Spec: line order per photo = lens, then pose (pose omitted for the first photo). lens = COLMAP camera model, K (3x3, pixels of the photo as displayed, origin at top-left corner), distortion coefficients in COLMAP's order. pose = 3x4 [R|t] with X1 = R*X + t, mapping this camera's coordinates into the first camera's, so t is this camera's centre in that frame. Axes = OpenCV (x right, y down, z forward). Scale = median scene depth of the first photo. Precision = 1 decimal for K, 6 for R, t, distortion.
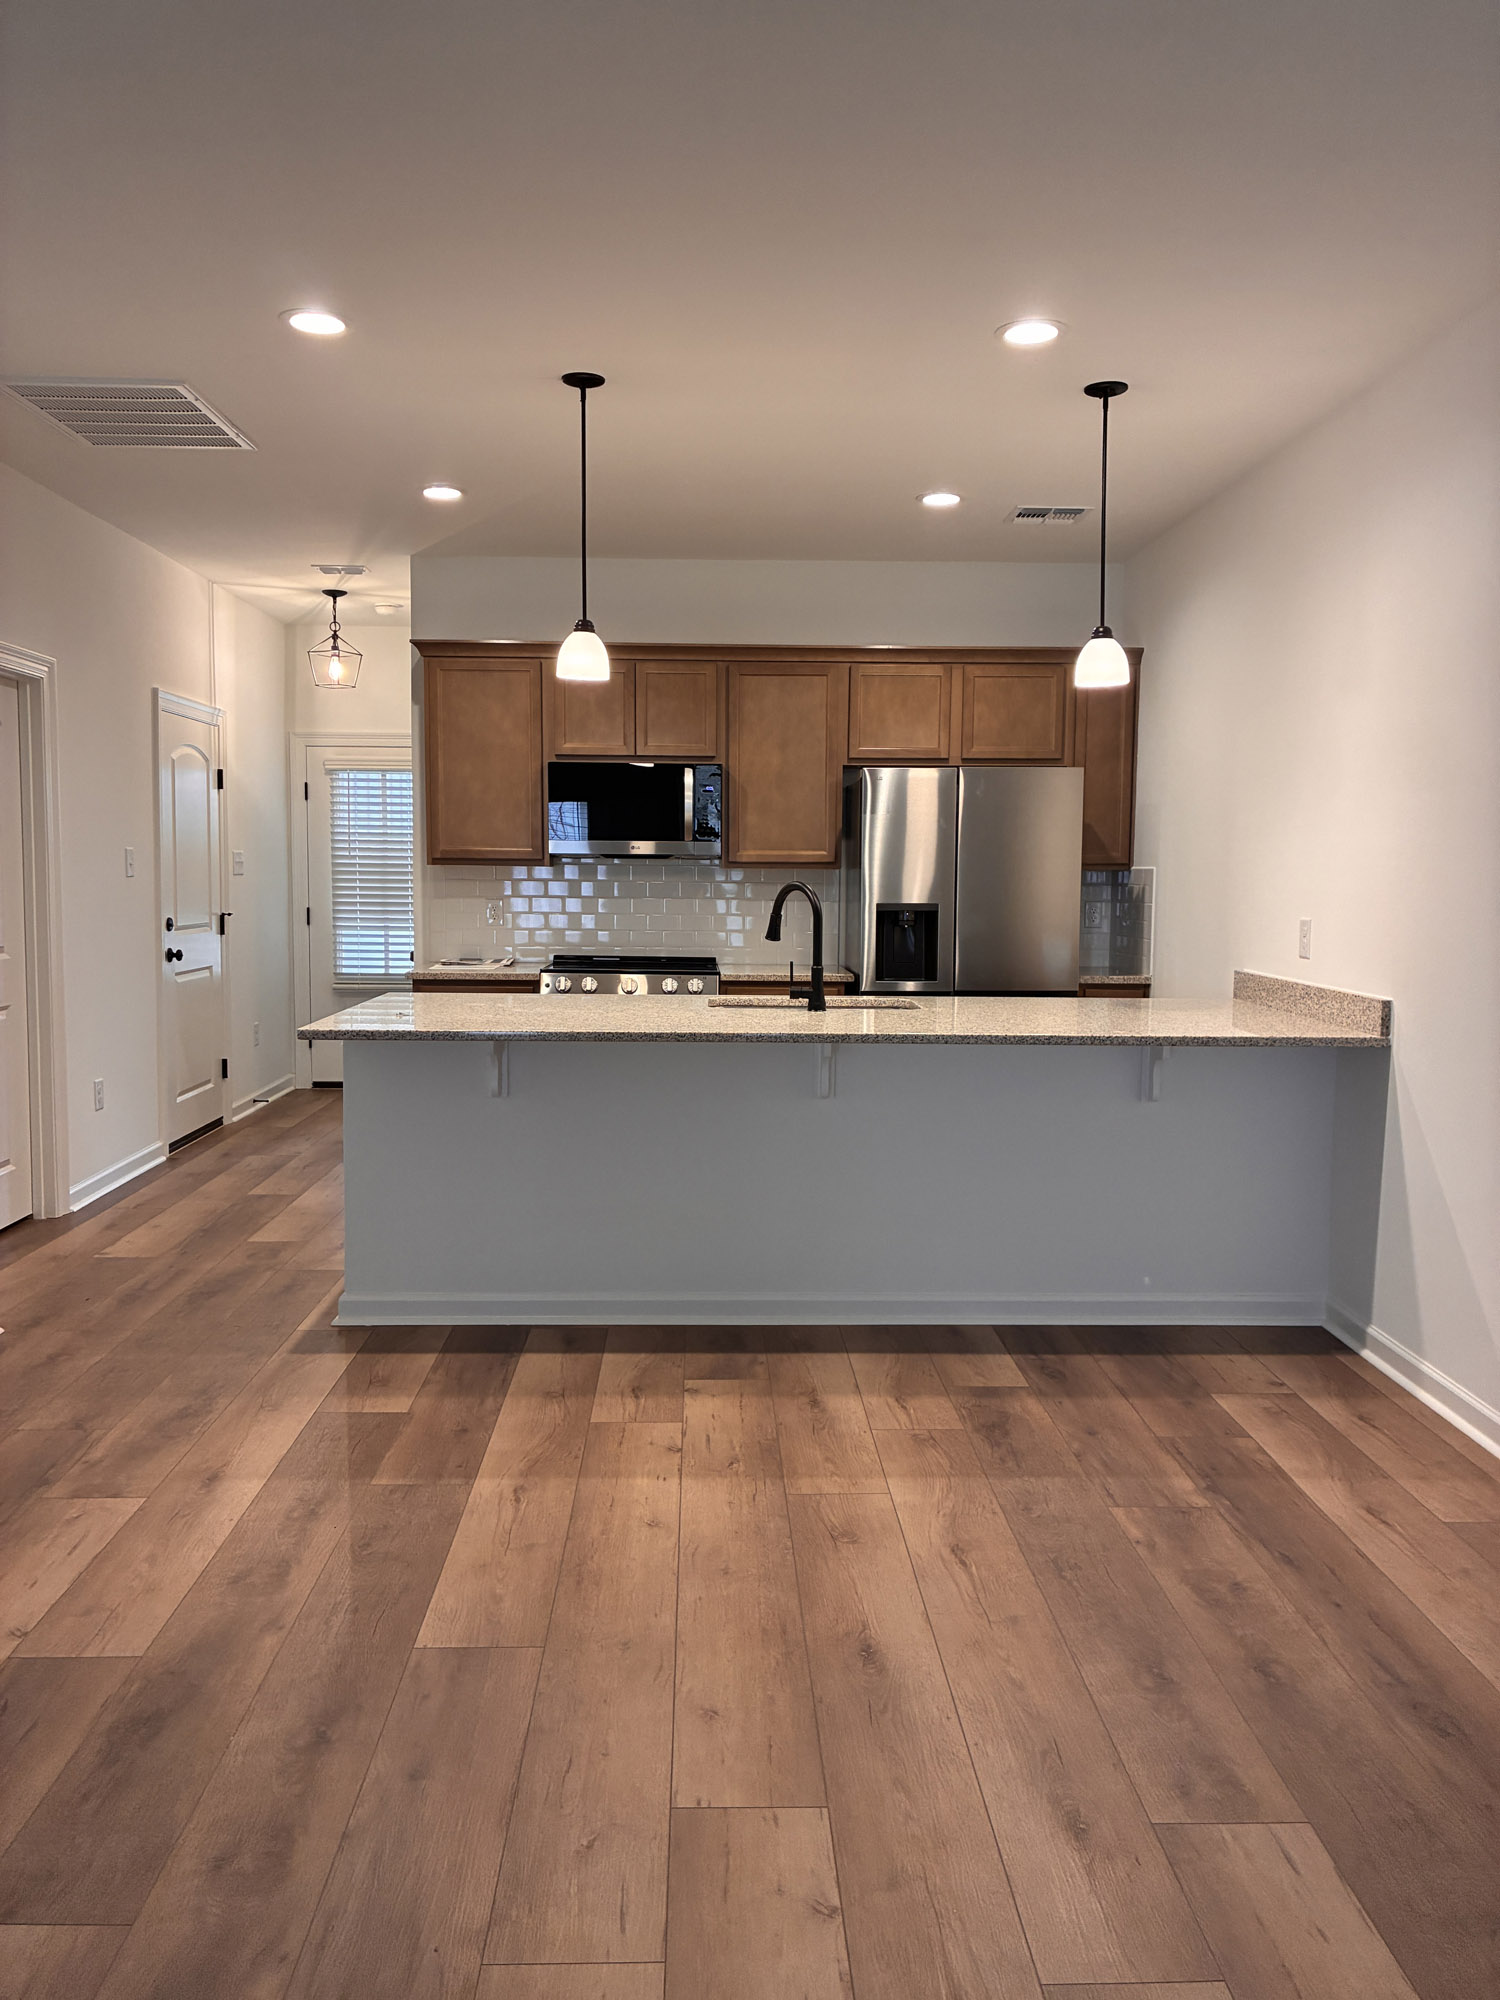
lens RADIAL K [[1518.3, 0, 745.6], [0, 1518.3, 998.5], [0, 0, 1]] dist [0.046972, -0.047034]
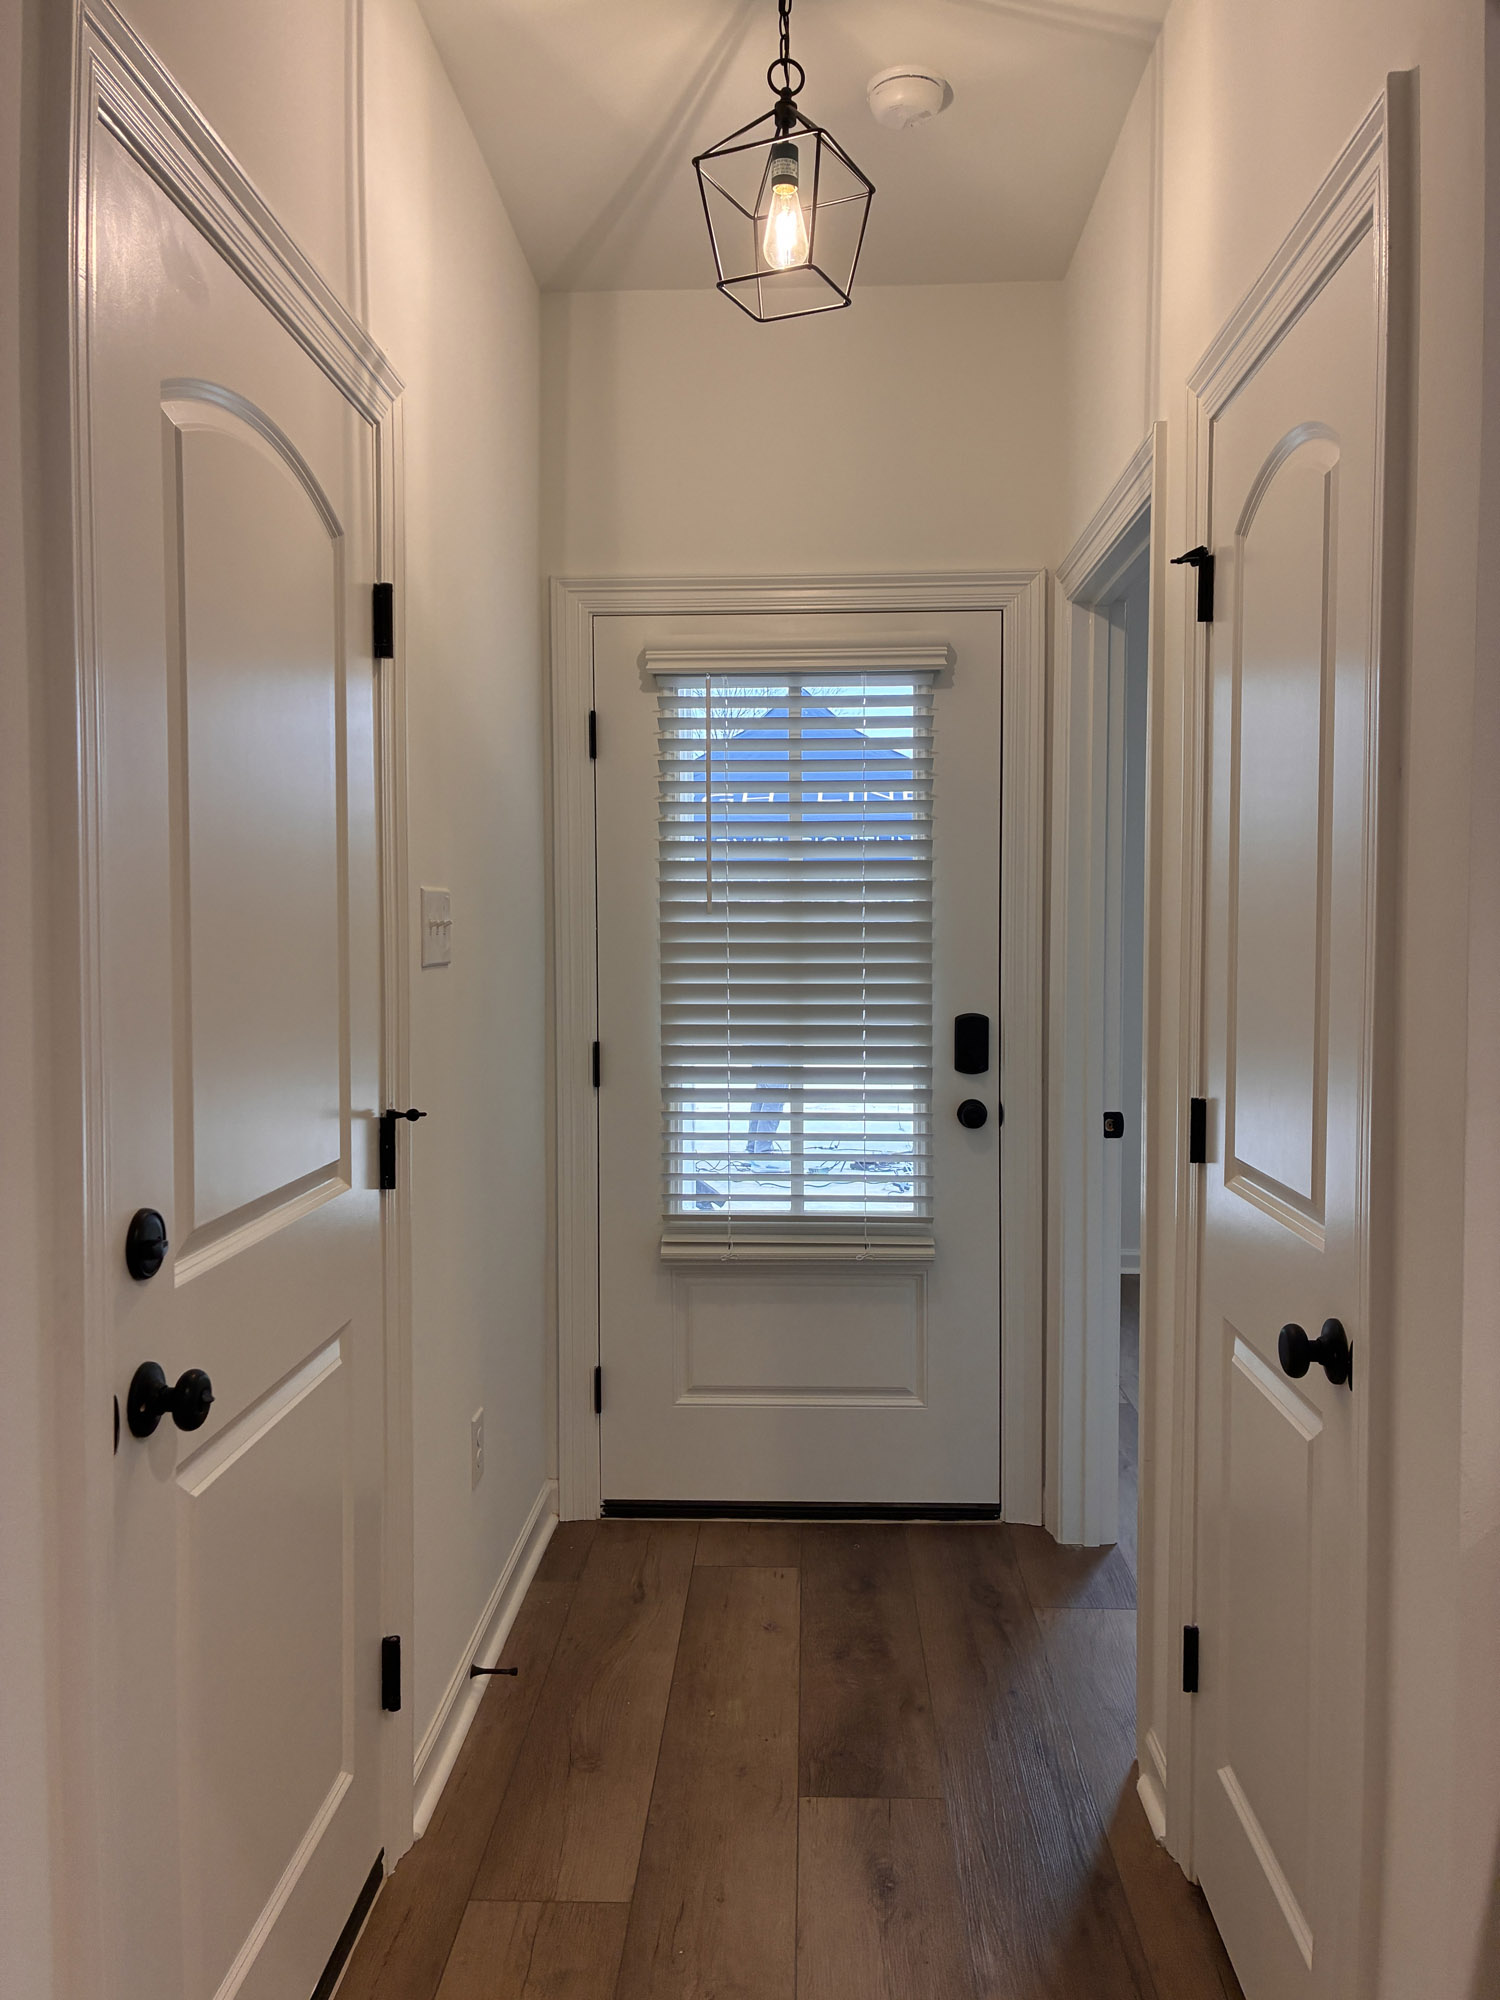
lens RADIAL K [[1518.3, 0, 752.8], [0, 1518.3, 1000.2], [0, 0, 1]] dist [0.046972, -0.047034]
pose [[0.997384, -0.009727, -0.071626, -0.223059], [0.006938, 0.999212, -0.039080, -0.055771], [0.071949, 0.038480, 0.996666, 0.632814]]
